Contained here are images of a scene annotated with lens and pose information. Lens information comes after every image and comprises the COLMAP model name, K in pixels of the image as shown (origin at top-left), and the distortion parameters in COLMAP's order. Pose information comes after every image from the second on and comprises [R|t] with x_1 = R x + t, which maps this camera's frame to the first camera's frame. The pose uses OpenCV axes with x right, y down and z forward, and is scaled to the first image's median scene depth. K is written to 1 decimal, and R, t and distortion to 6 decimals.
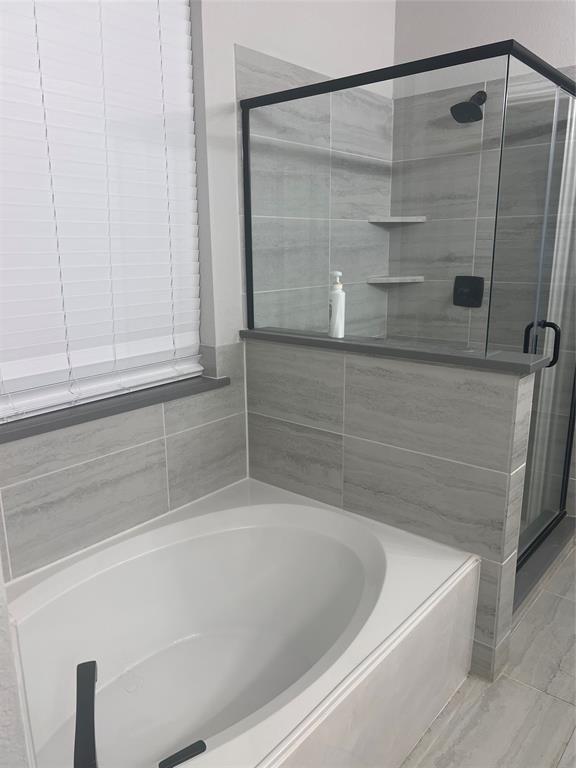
lens RADIAL K [[580.5, 0, 288.7], [0, 580.5, 385.4], [0, 0, 1]] dist [0.010457, -0.001498]
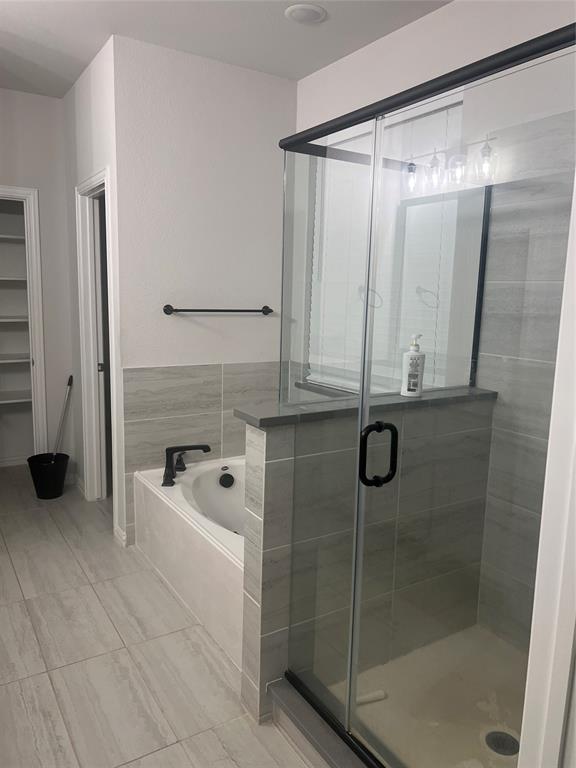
lens RADIAL K [[580.5, 0, 288.4], [0, 580.5, 384.0], [0, 0, 1]] dist [0.010457, -0.001498]
pose [[-0.300483, 0.146544, -0.942462, 1.326588], [-0.250236, 0.941400, 0.226161, -0.331161], [0.920376, 0.303795, -0.246204, 1.229207]]
